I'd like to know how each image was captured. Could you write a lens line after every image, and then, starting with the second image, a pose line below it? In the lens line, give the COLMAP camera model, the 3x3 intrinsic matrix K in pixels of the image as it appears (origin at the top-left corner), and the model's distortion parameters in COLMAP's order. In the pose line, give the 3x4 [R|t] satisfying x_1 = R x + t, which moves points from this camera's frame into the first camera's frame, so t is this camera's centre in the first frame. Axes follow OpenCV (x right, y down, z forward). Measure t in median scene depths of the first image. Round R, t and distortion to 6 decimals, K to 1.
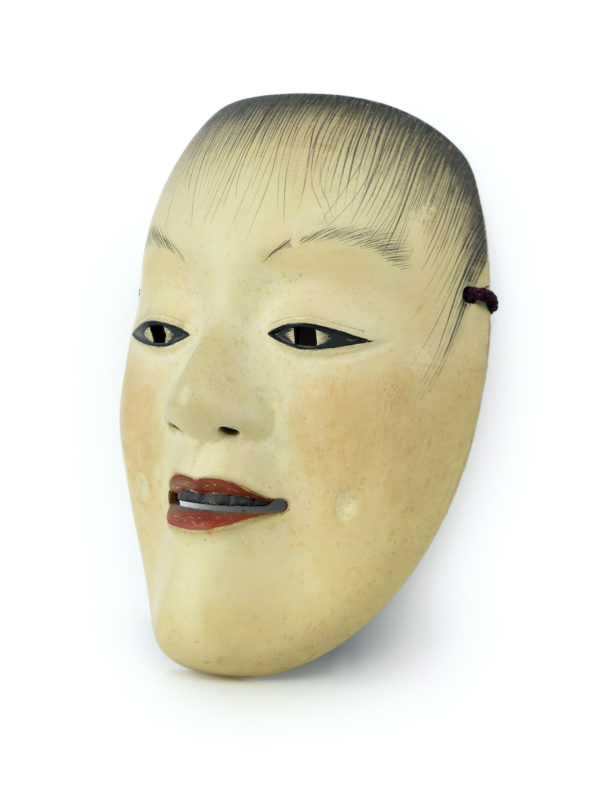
lens RADIAL K [[1321.4, 0, 300.0], [0, 1321.4, 400.0], [0, 0, 1]] dist [0.014925, 0.008641]
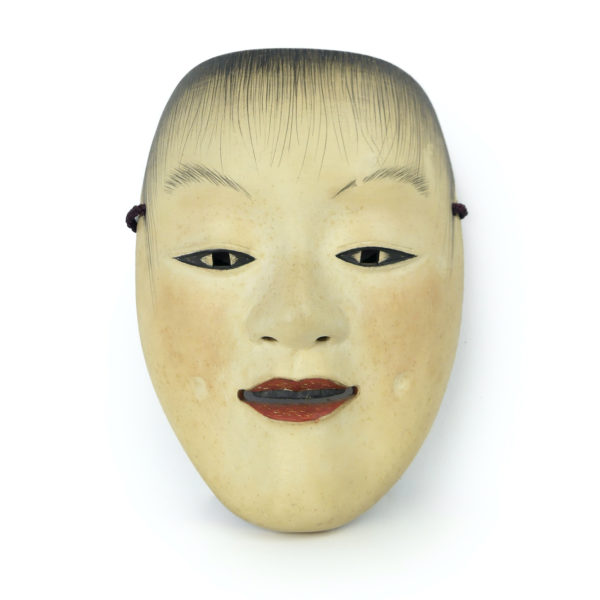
lens RADIAL K [[1324.9, 0, 300.0], [0, 1324.9, 300.0], [0, 0, 1]] dist [0.039145, 0.086949]
pose [[0.842714, -0.116256, 0.525659, -0.713759], [0.058897, 0.990454, 0.124630, -0.166963], [-0.535130, -0.074068, 0.841516, -0.026892]]
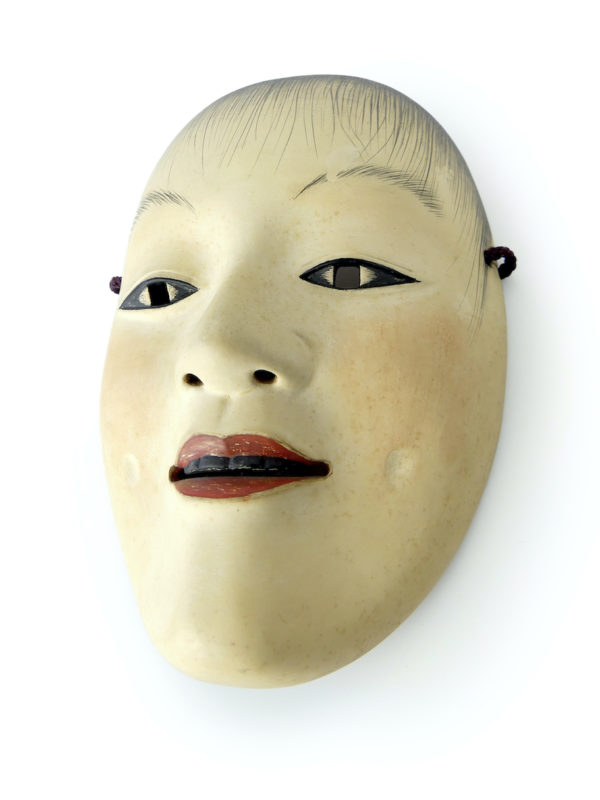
lens RADIAL K [[673.1, 0, 300.0], [0, 673.1, 400.0], [0, 0, 1]] dist [-0.003101, -0.002882]
pose [[0.963035, 0.017676, 0.268794, -0.145557], [0.031912, 0.983332, -0.178998, 0.113666], [-0.267478, 0.180959, 0.946419, 0.590632]]
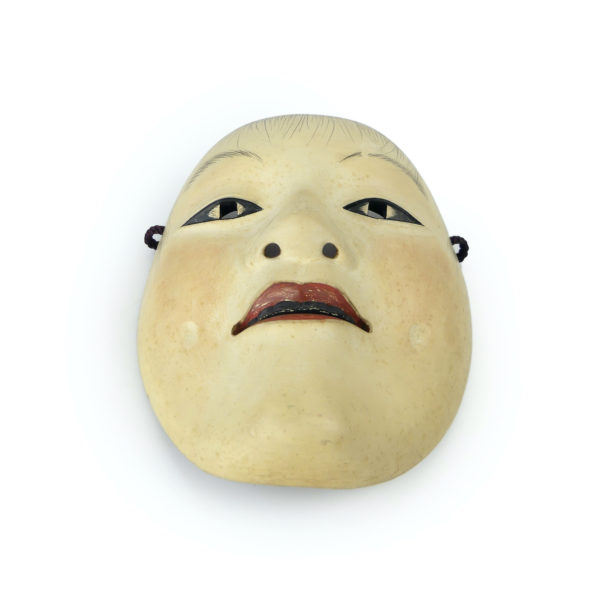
lens RADIAL K [[679.2, 0, 315.3], [0, 679.2, 281.8], [0, 0, 1]] dist [0.001021, 0.001554]
pose [[0.840375, 0.286417, 0.460147, -0.320579], [0.040724, 0.813204, -0.580553, 0.376340], [-0.540474, 0.506621, 0.671732, 0.628733]]
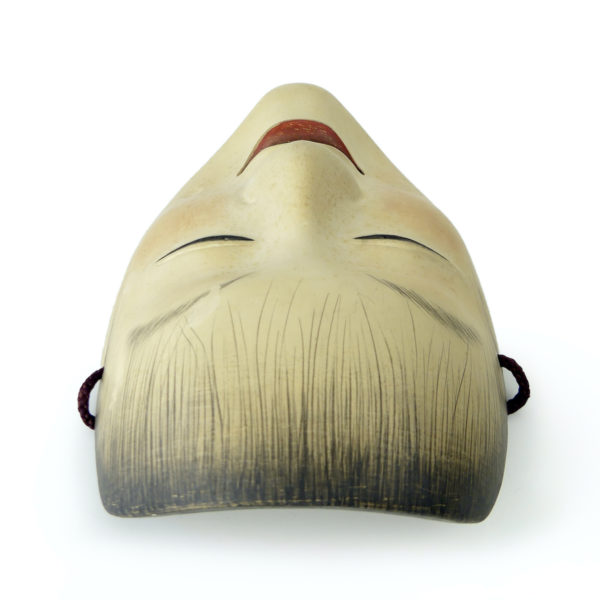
lens RADIAL K [[674.2, 0, 300.0], [0, 674.2, 300.0], [0, 0, 1]] dist [-0.000066, -0.000333]
pose [[-0.841176, 0.470450, 0.266646, -0.168033], [-0.054691, -0.564577, 0.823567, -0.497077], [0.537989, 0.678181, 0.500638, 0.803172]]
